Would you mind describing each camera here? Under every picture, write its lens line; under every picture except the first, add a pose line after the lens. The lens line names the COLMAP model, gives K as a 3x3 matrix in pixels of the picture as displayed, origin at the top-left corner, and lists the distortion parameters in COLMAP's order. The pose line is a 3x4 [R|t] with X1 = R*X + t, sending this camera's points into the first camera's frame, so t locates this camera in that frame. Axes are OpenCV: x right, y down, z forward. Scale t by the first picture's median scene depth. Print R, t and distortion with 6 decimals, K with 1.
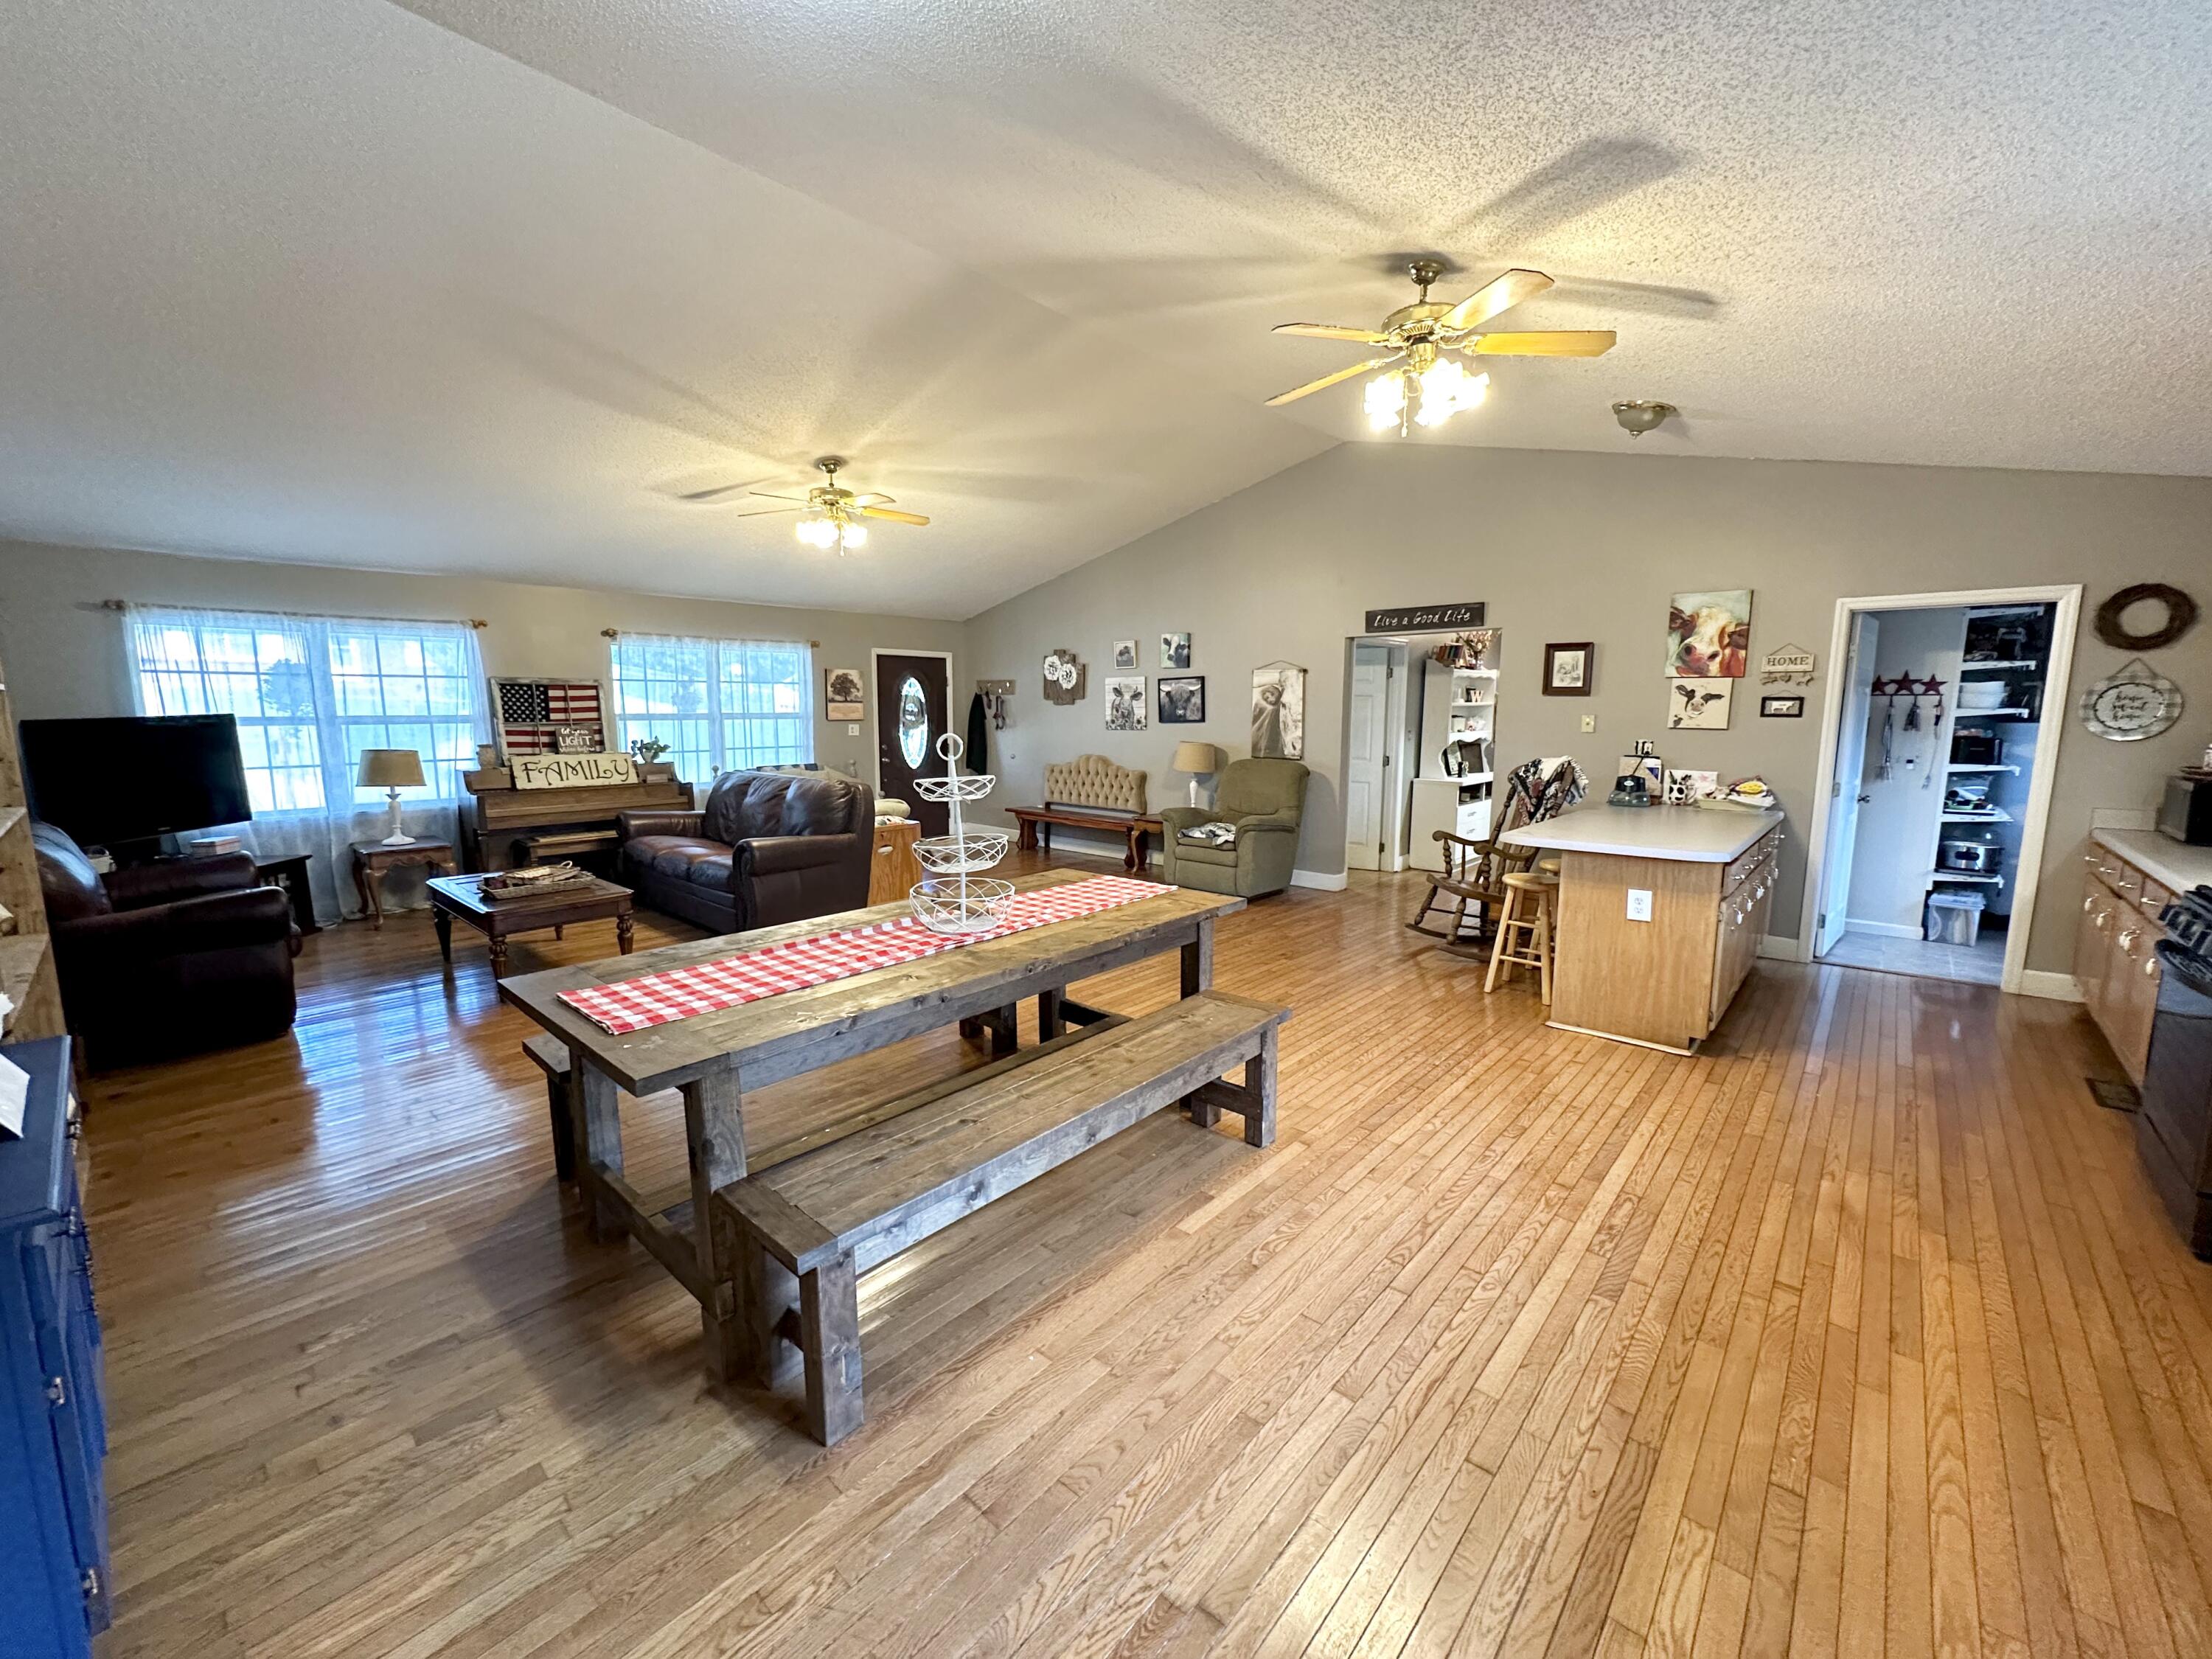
lens RADIAL K [[881.5, 0, 1106.2], [0, 881.5, 826.0], [0, 0, 1]] dist [-0.002461, 0.000408]
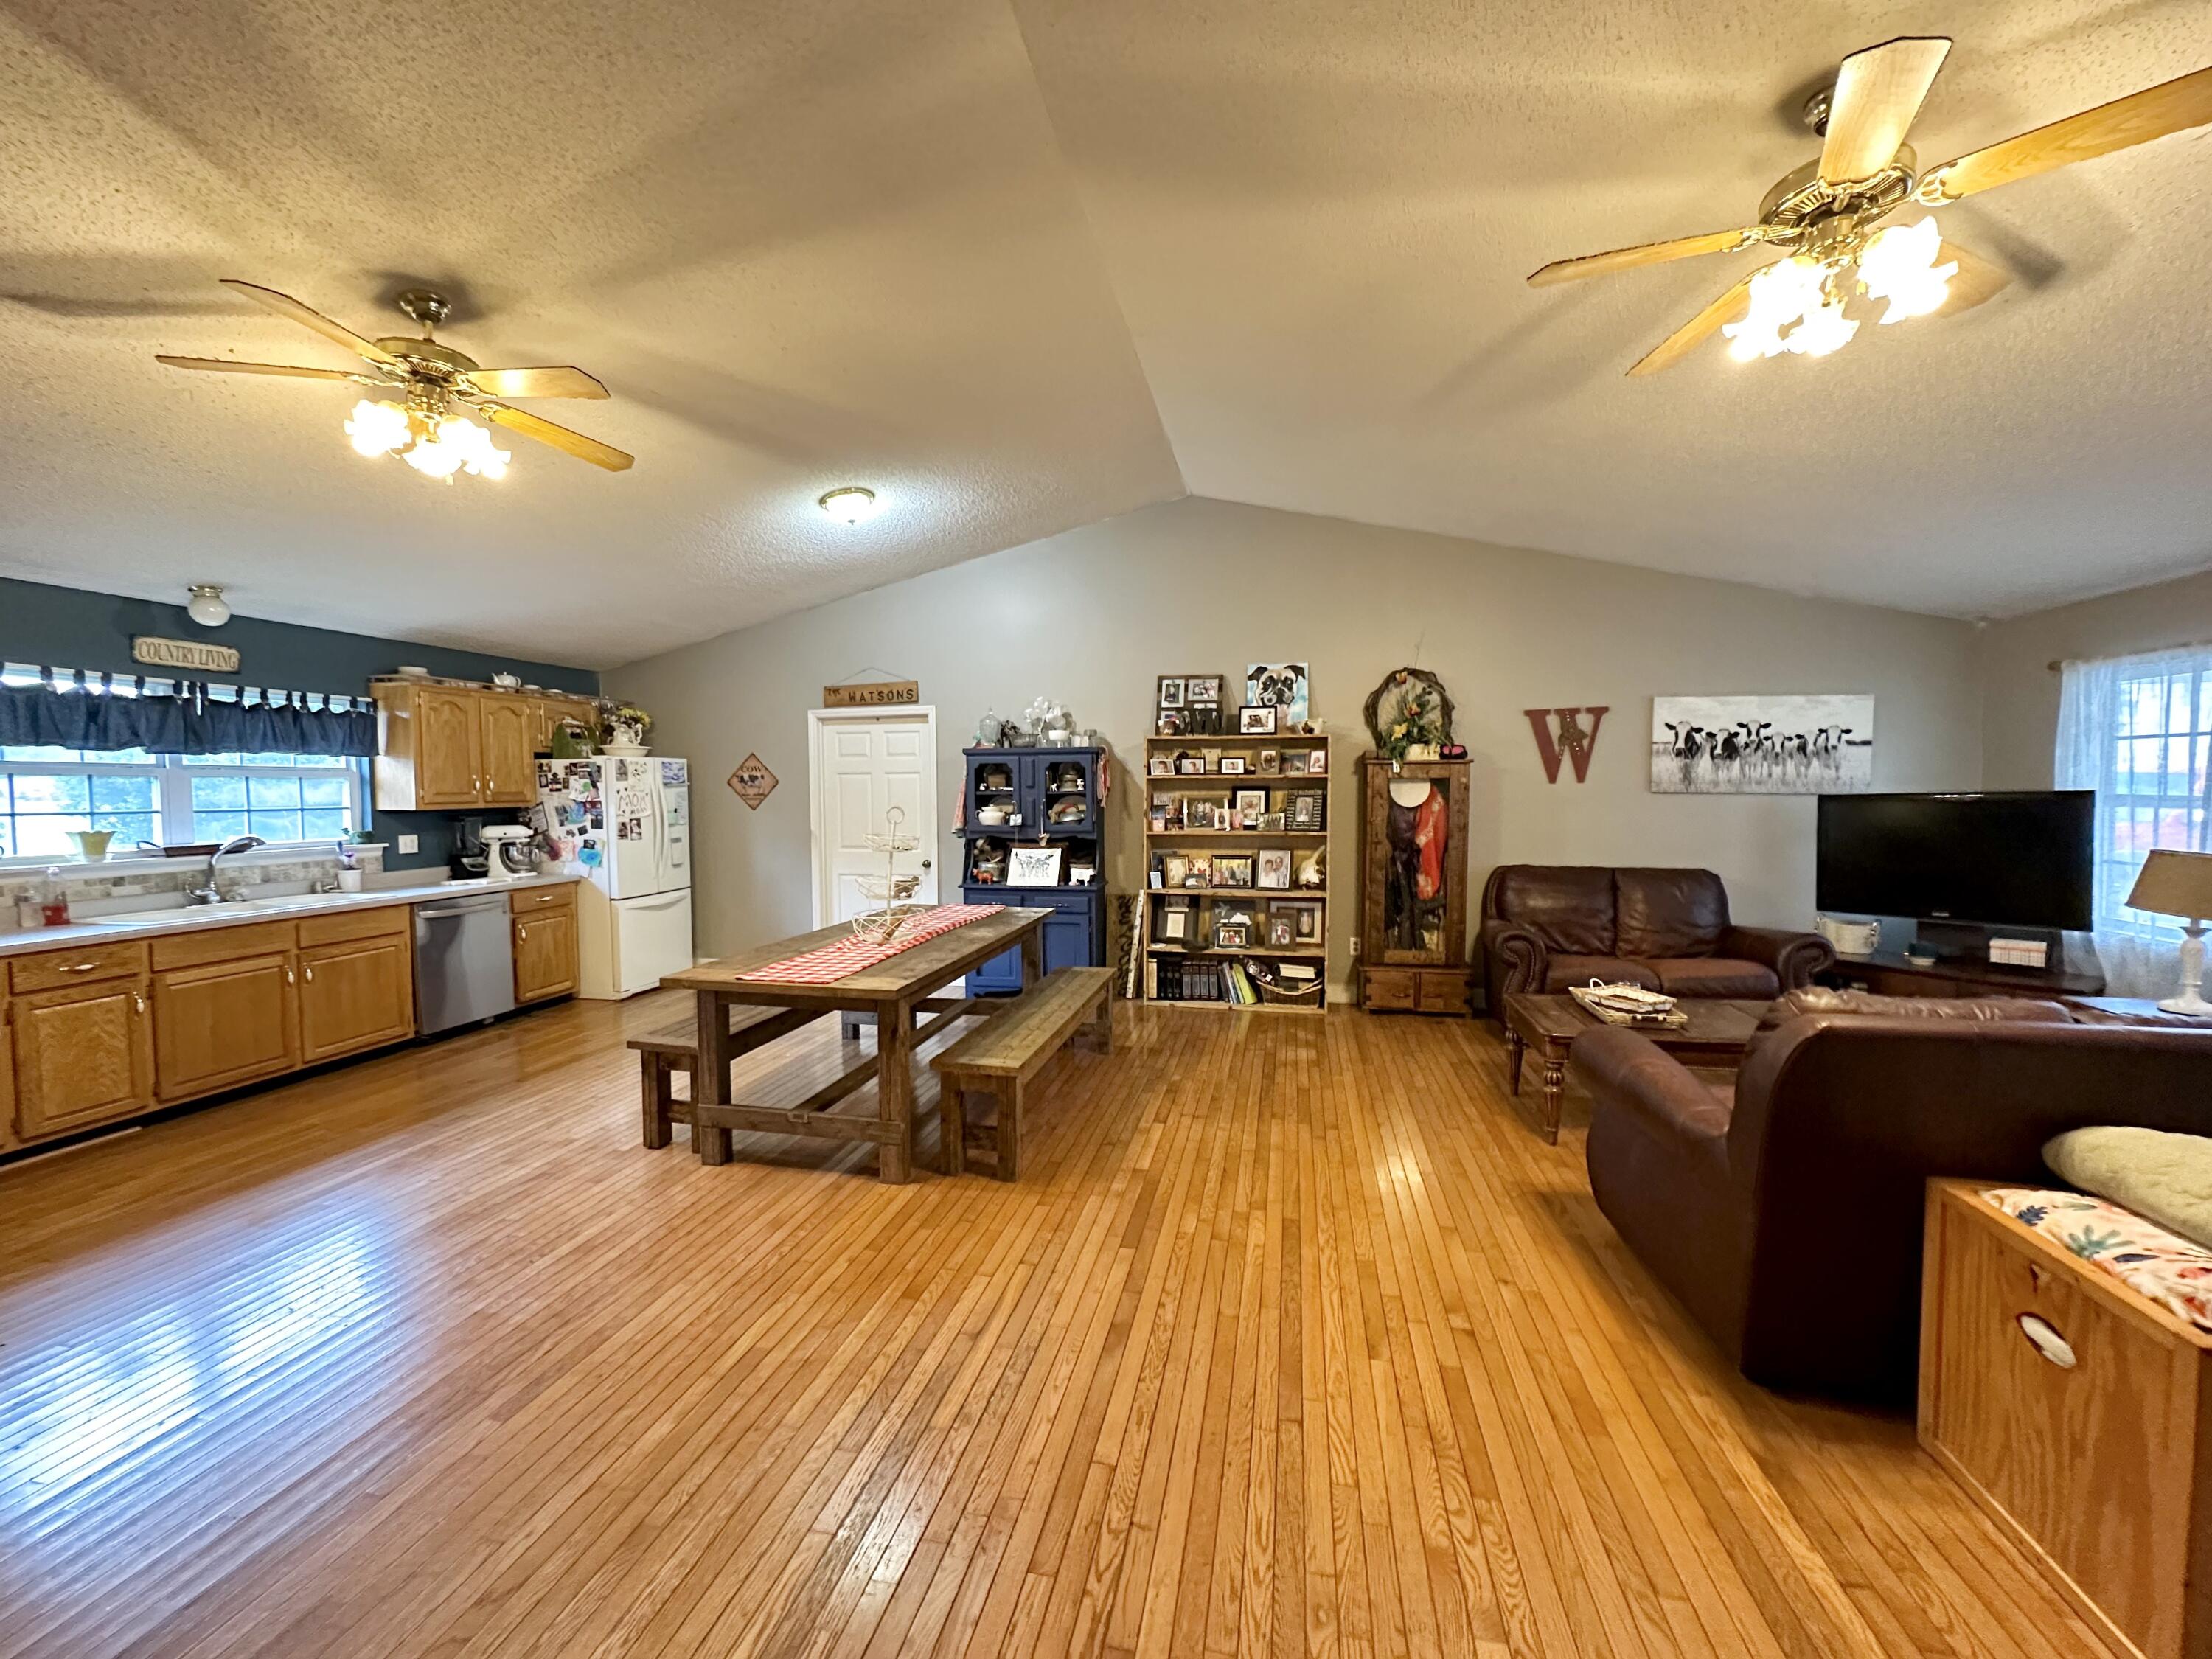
lens RADIAL K [[881.5, 0, 1108.1], [0, 881.5, 828.4], [0, 0, 1]] dist [-0.002461, 0.000408]
pose [[-0.863953, 0.028888, -0.502744, 0.120669], [-0.063189, 0.984243, 0.165145, -0.157594], [0.499593, 0.174446, -0.848514, 1.152803]]
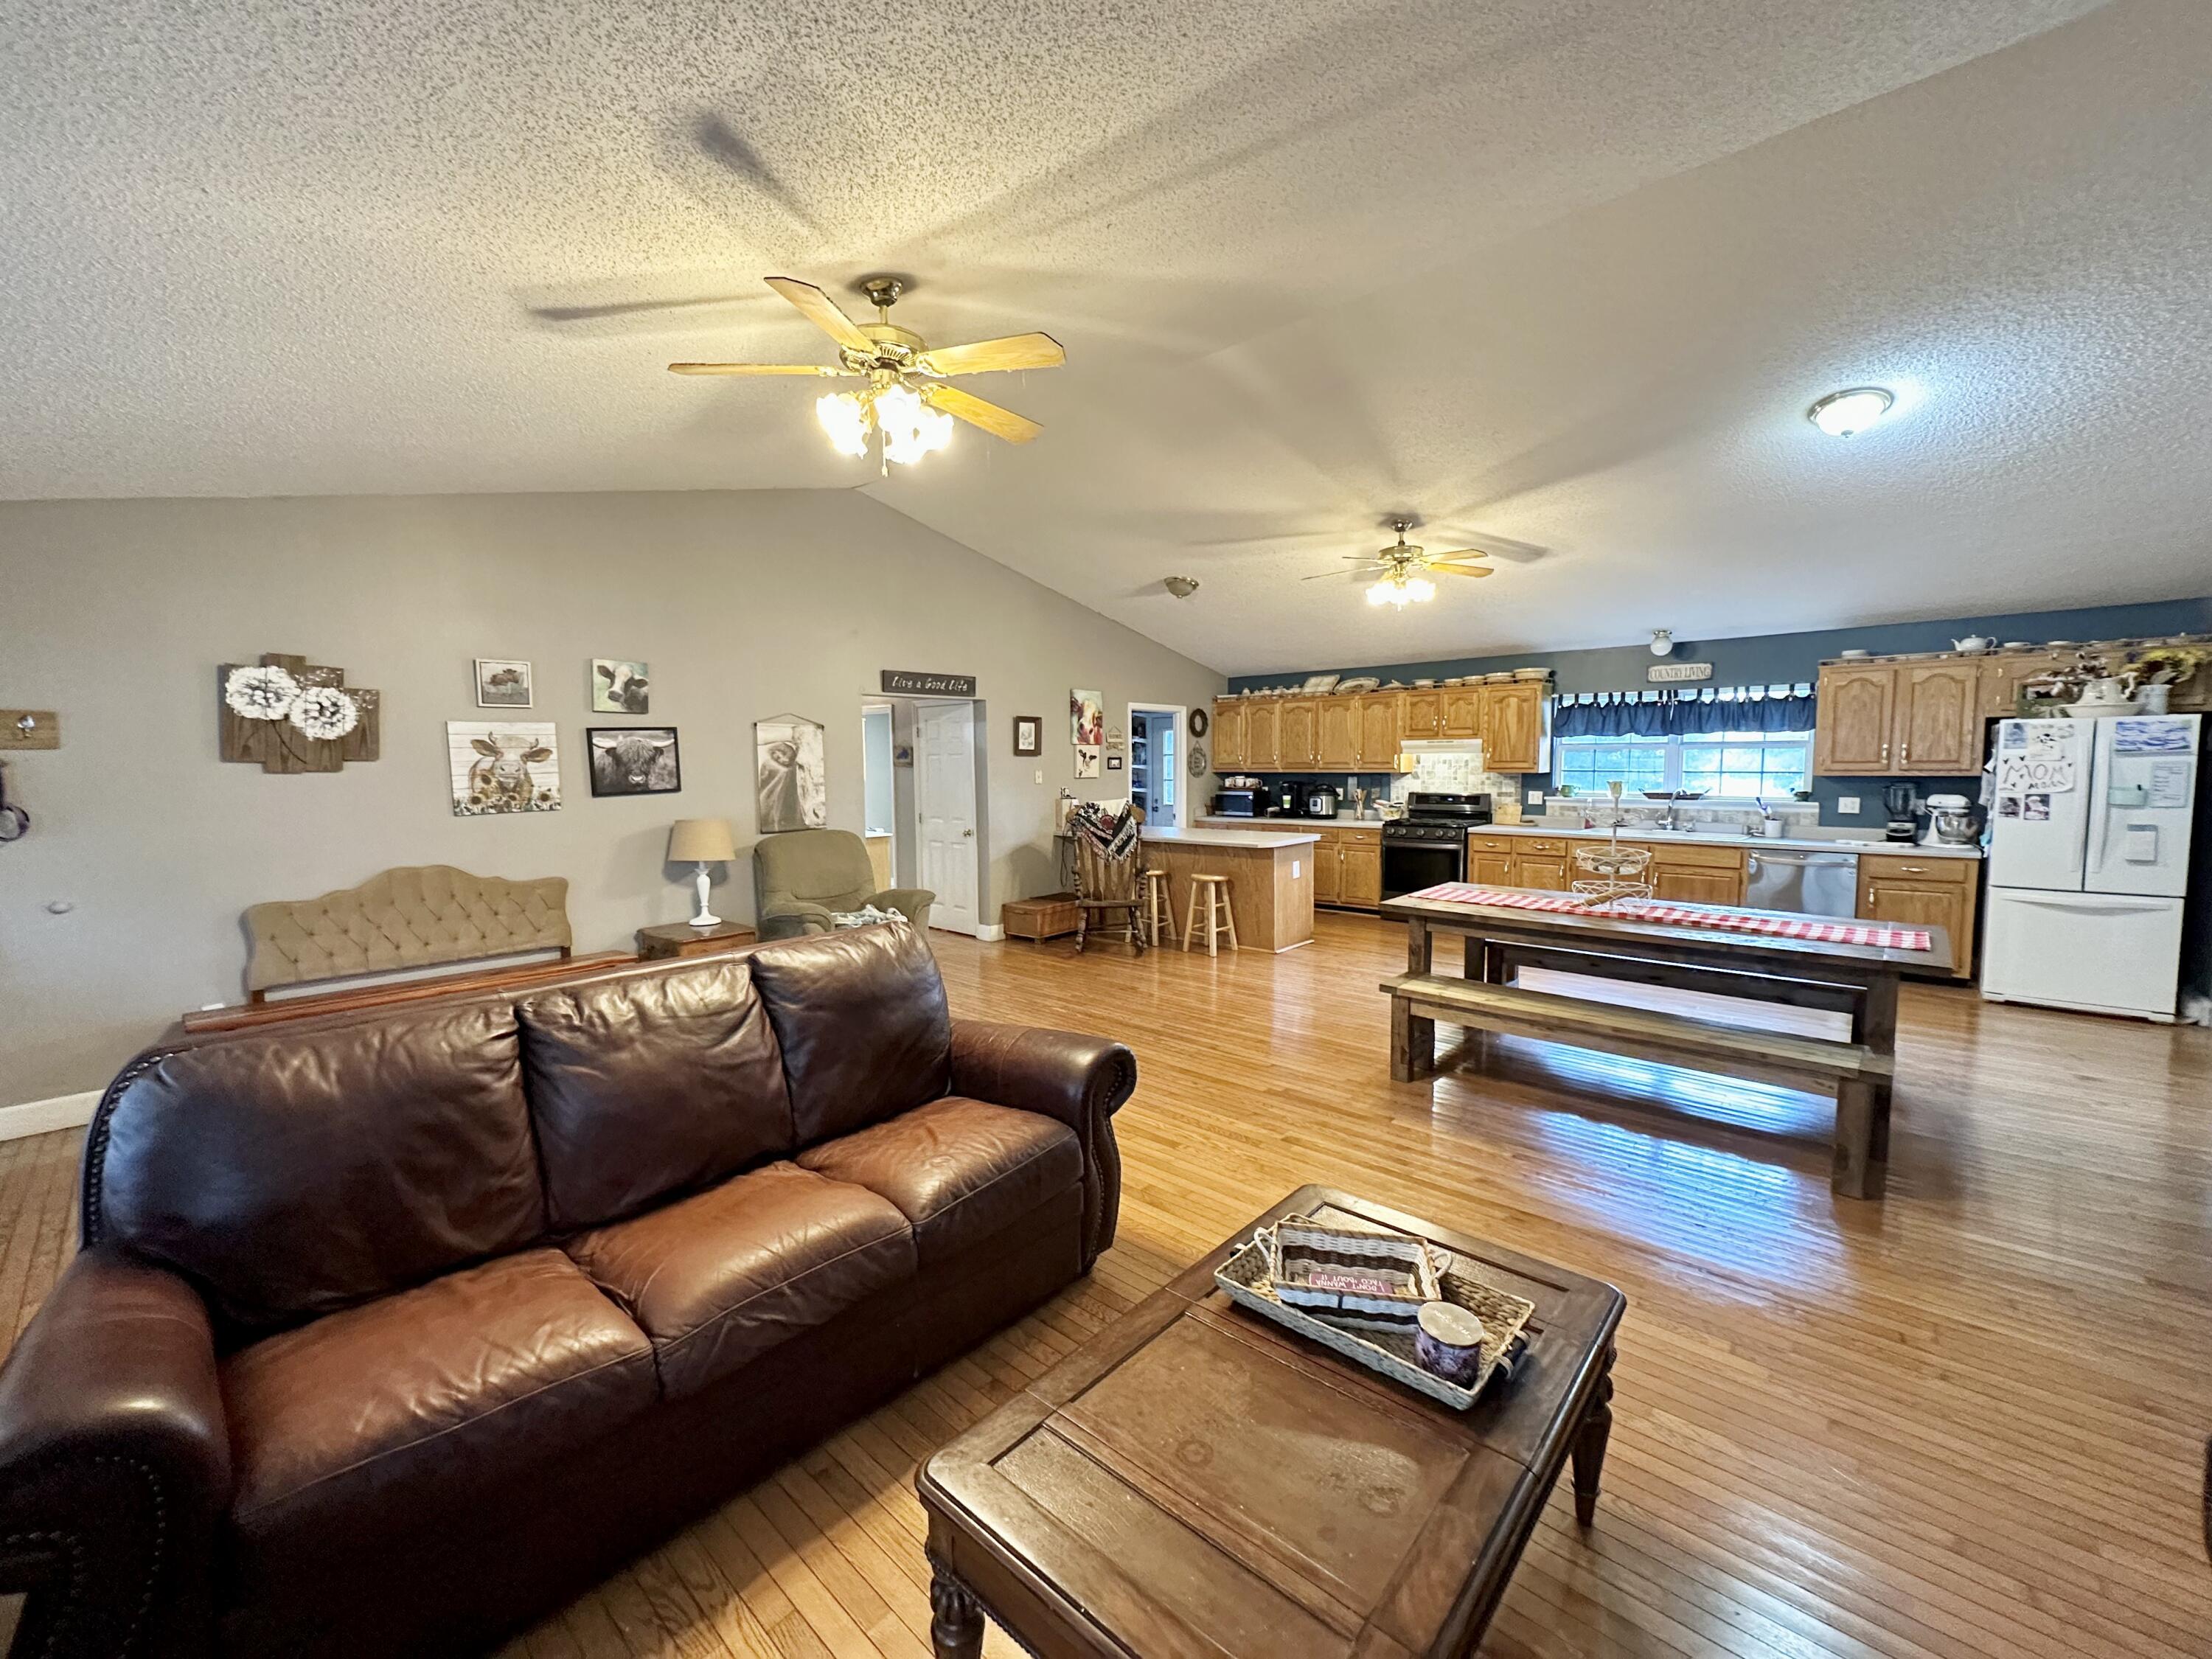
lens RADIAL K [[881.5, 0, 1106.8], [0, 881.5, 827.0], [0, 0, 1]] dist [-0.002461, 0.000408]
pose [[0.007367, -0.077357, 0.996976, -0.792606], [0.144434, 0.986631, 0.075487, -0.125550], [-0.989487, 0.143441, 0.018442, 0.871340]]
